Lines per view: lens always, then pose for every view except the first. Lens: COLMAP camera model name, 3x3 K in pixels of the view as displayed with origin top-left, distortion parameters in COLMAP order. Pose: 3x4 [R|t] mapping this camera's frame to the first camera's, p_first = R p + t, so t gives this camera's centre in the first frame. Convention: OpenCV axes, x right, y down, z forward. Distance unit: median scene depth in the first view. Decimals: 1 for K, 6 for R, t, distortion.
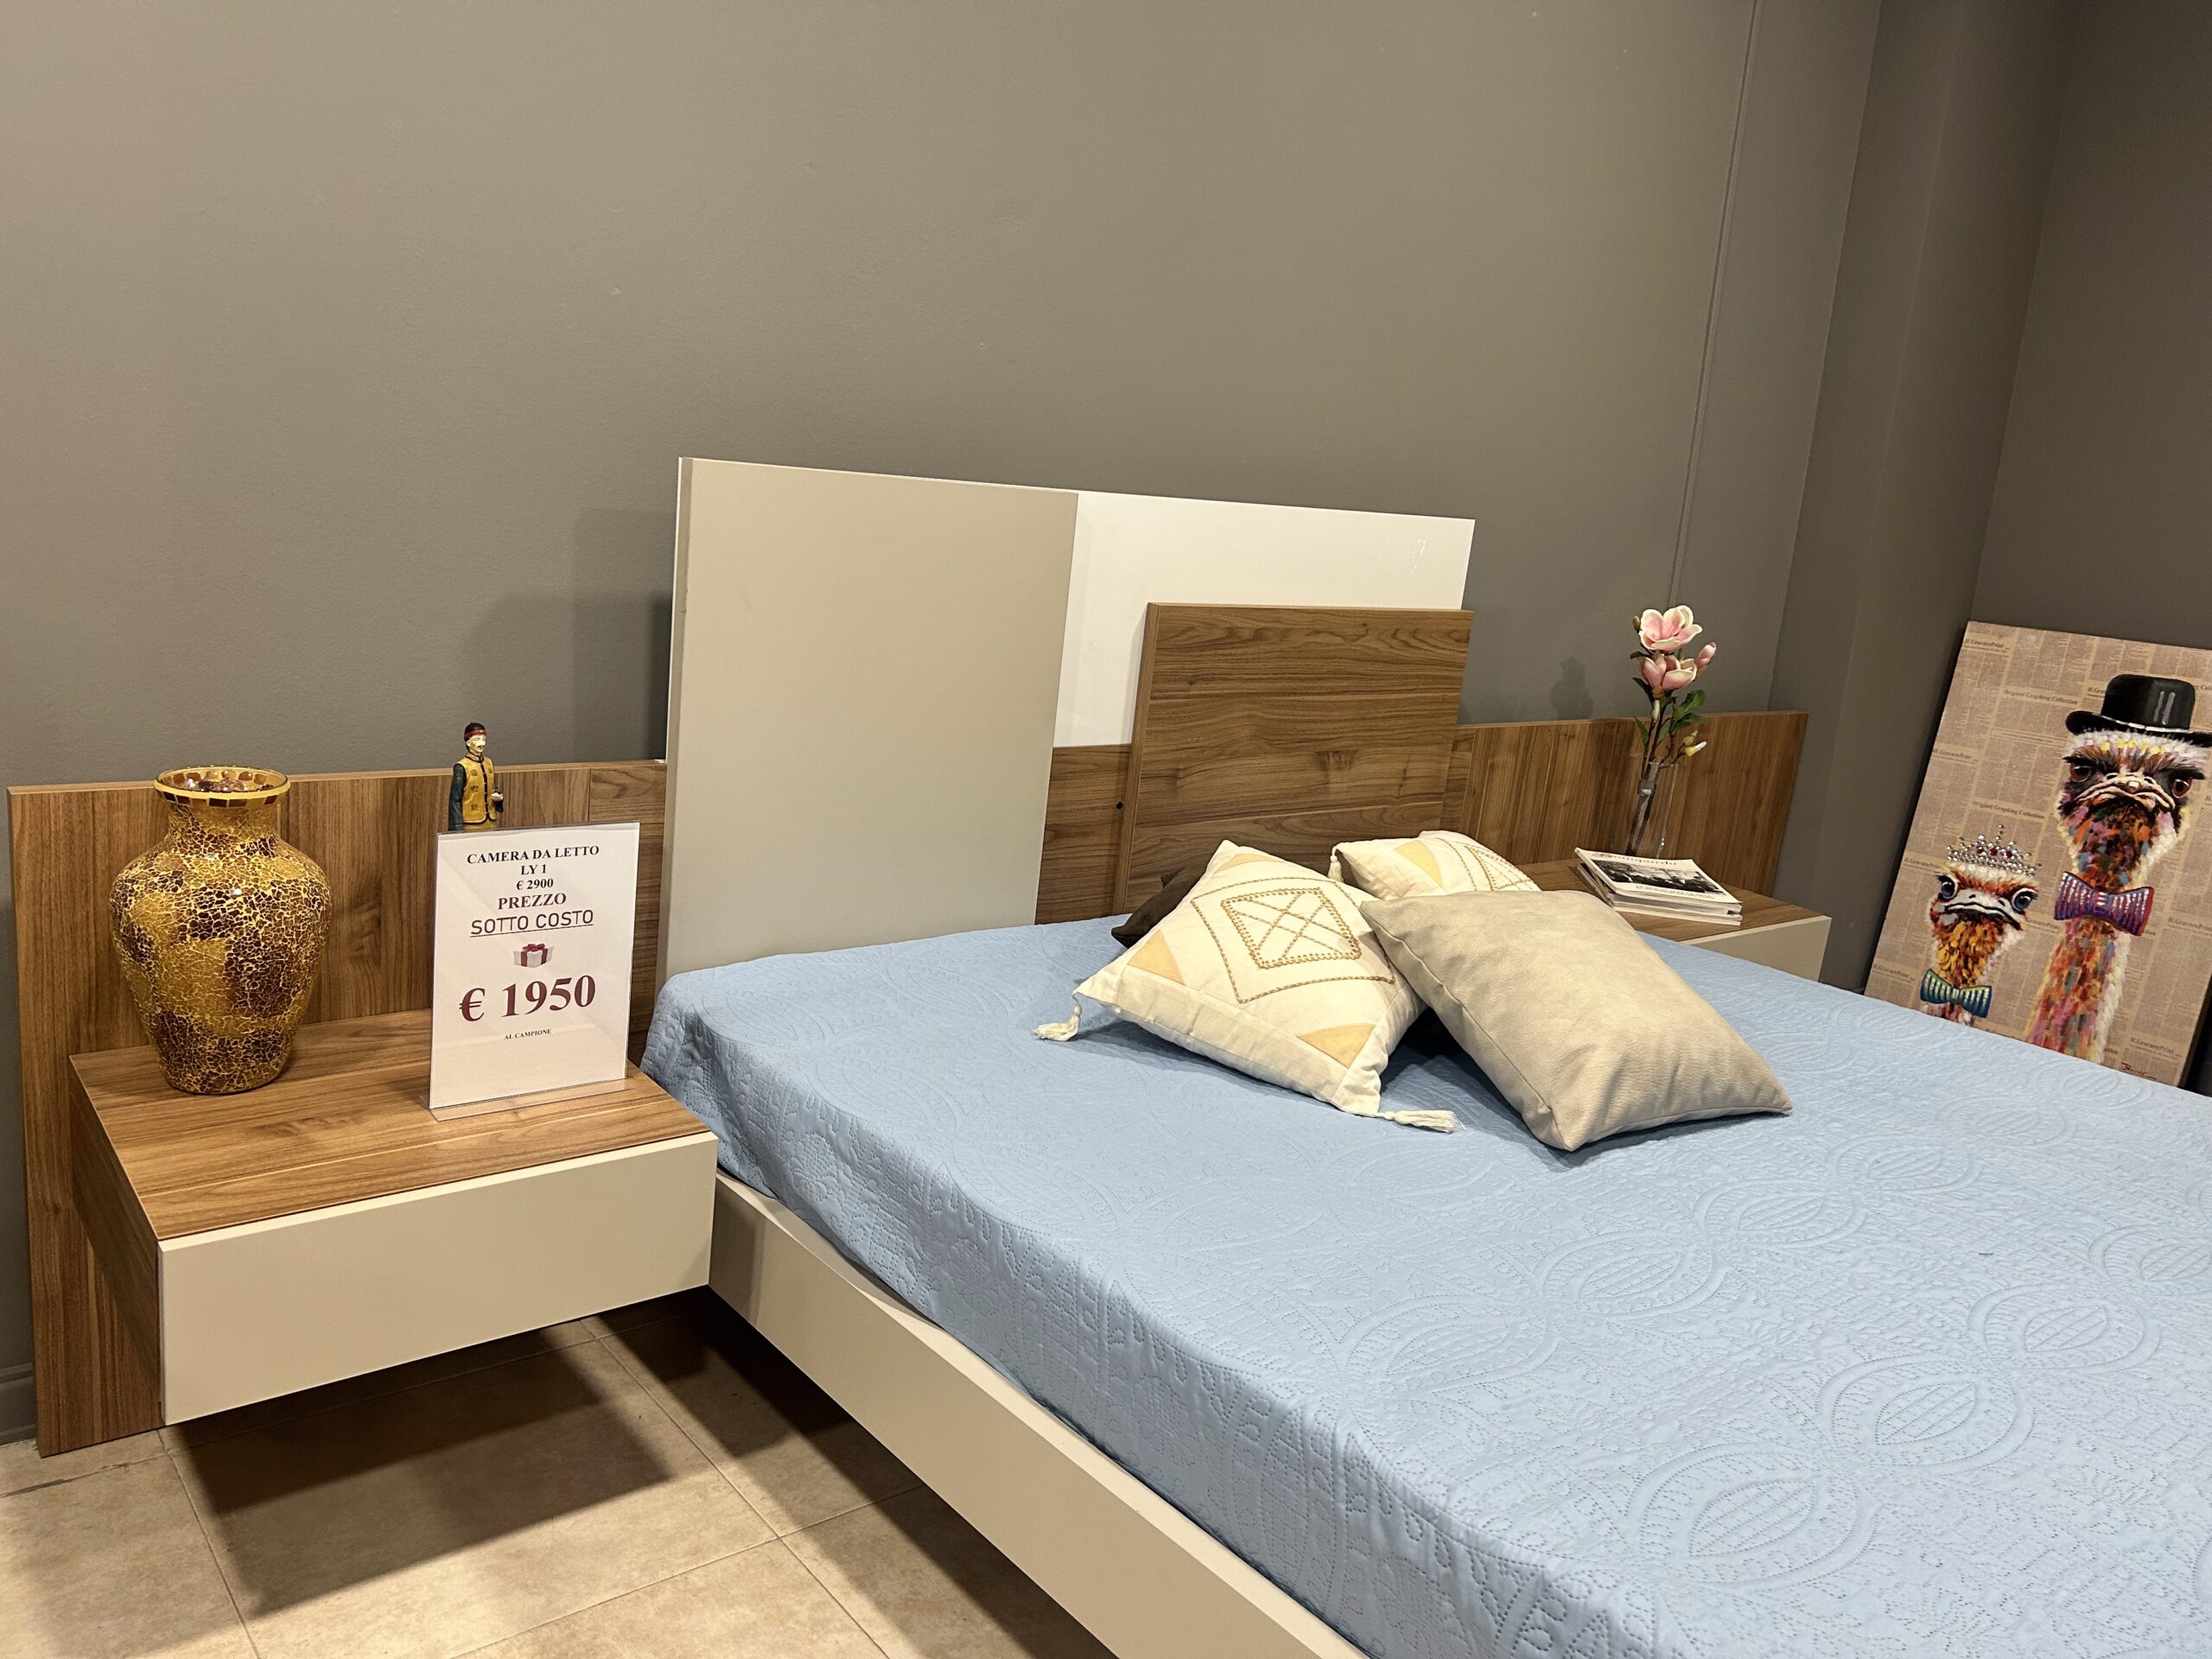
lens RADIAL K [[1670.9, 0, 1099.6], [0, 1670.9, 820.4], [0, 0, 1]] dist [0.011451, -0.002763]
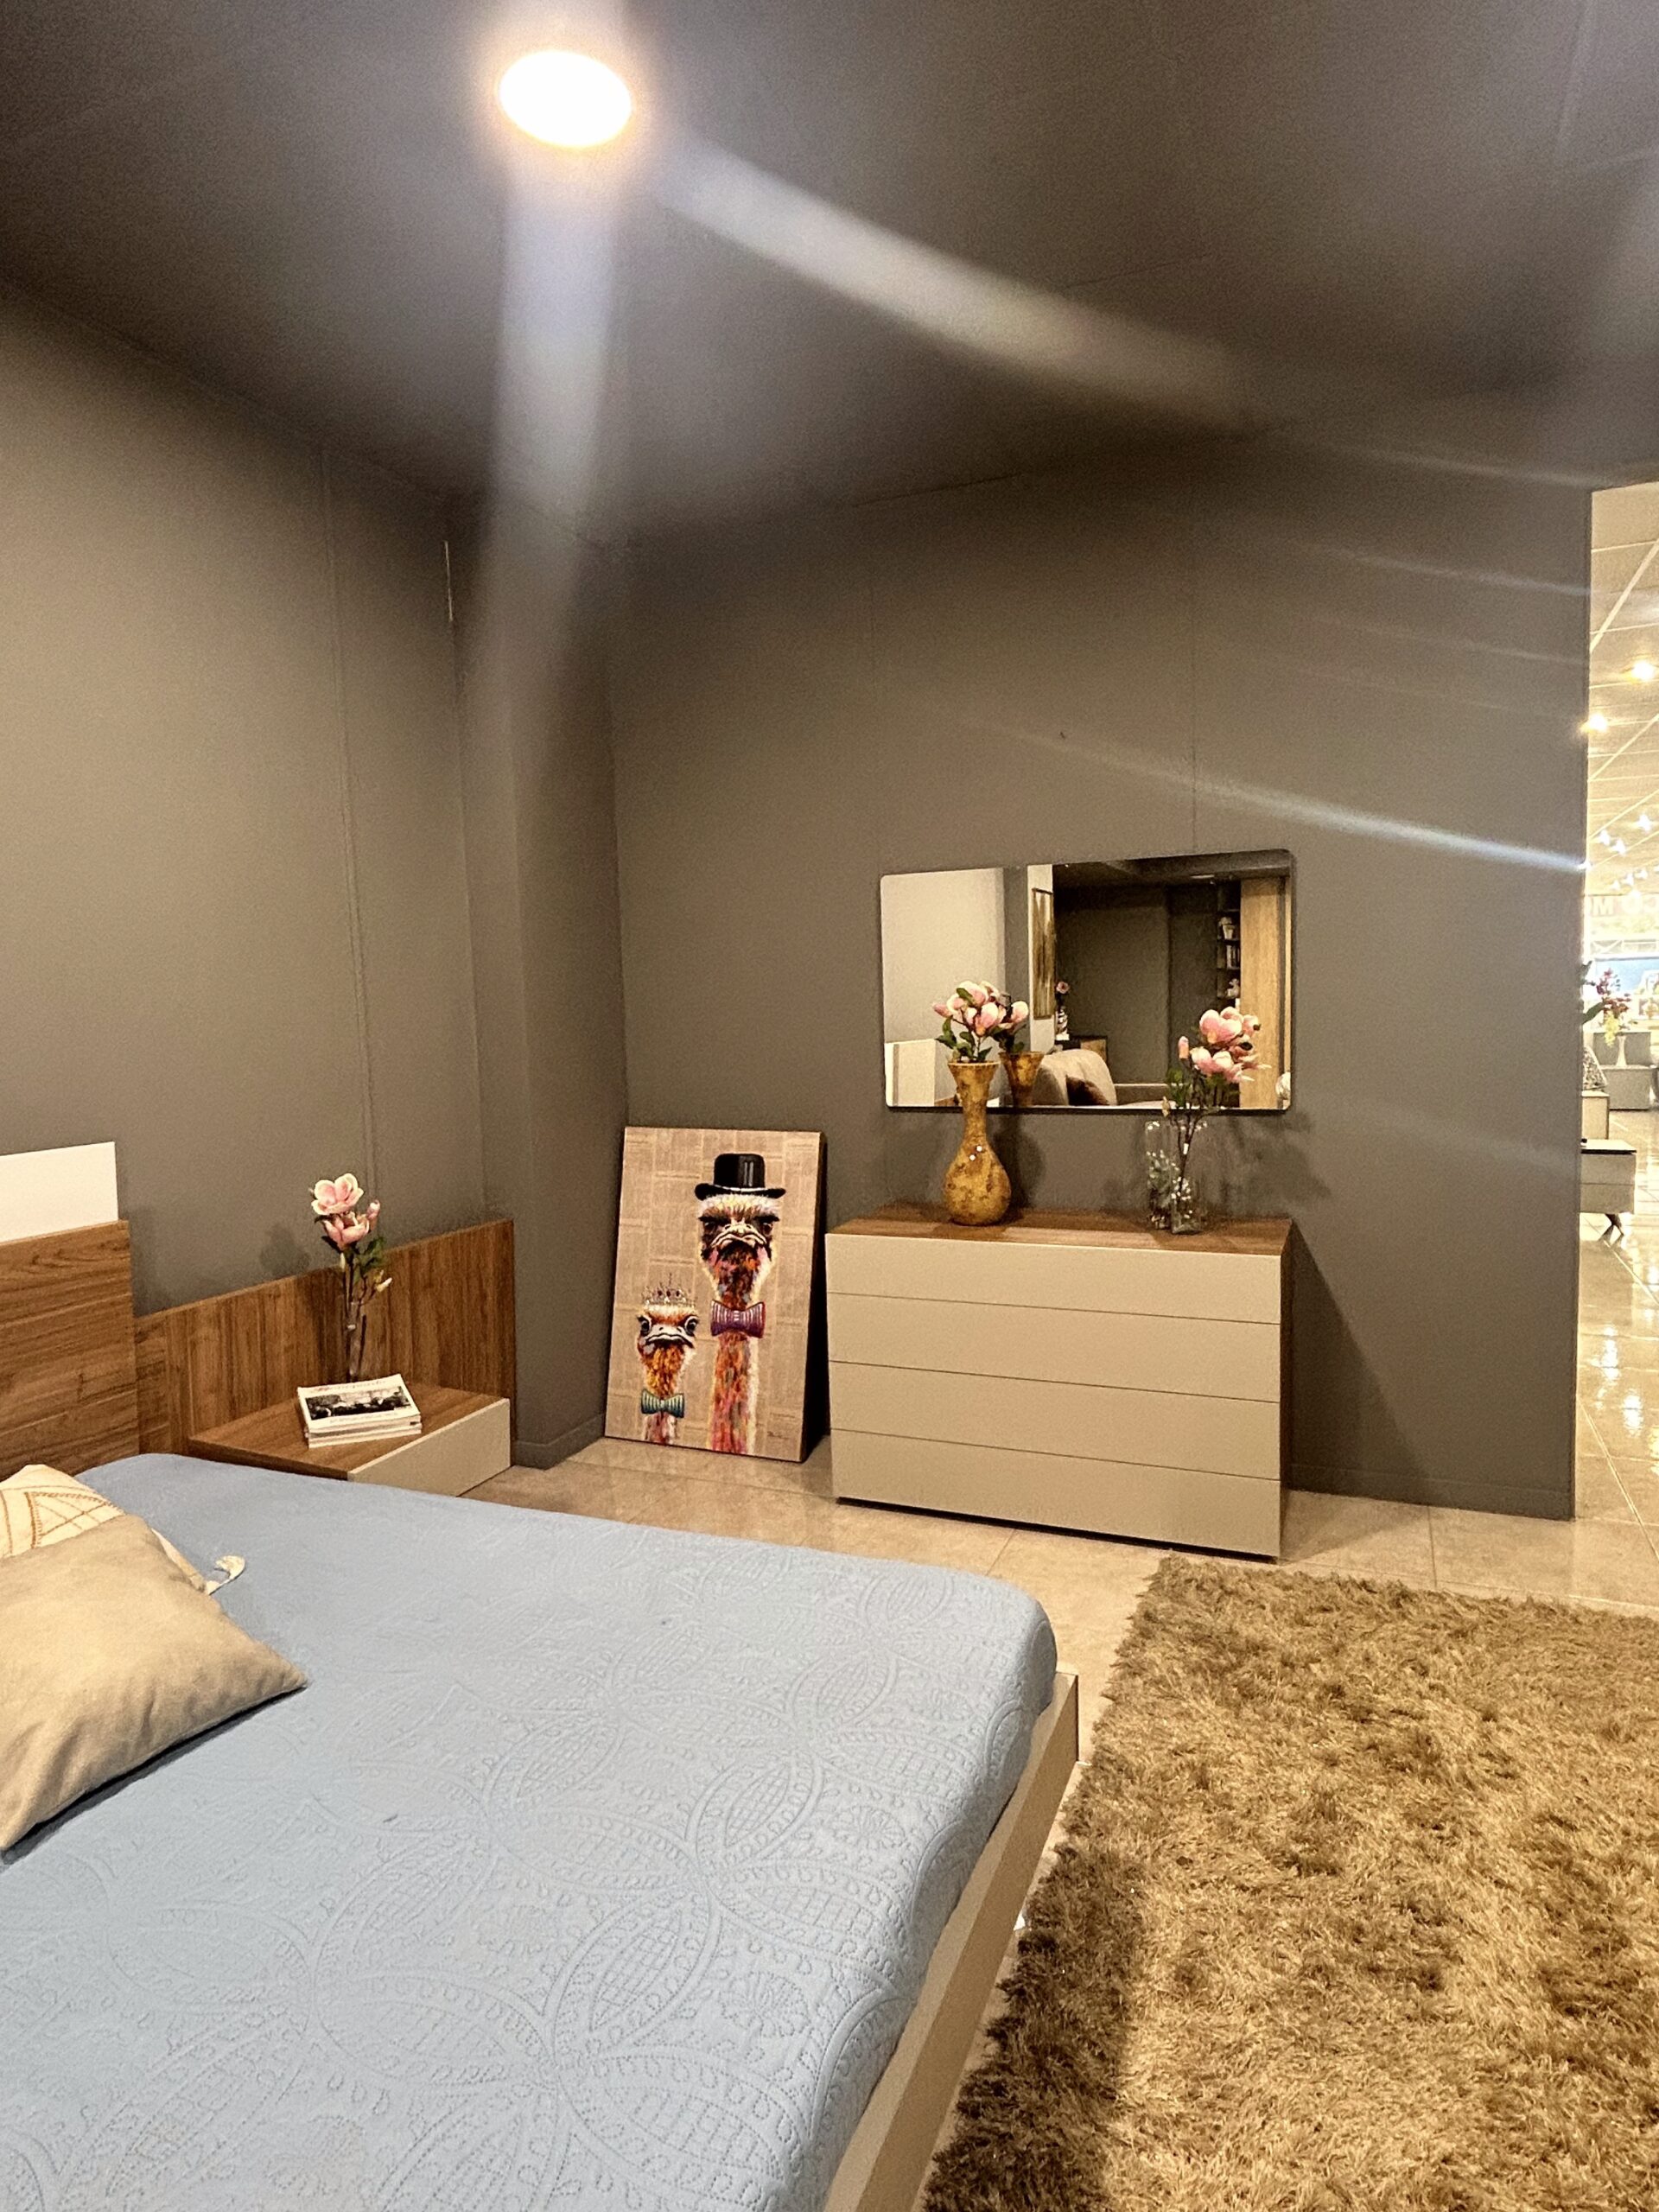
lens RADIAL K [[1280.2, 0, 838.9], [0, 1280.2, 1115.8], [0, 0, 1]] dist [-0.000746, 0.000541]
pose [[0.865916, -0.147262, 0.478020, 0.191289], [0.193408, 0.979920, -0.048470, -0.048382], [-0.461284, 0.134424, 0.877010, 0.009046]]
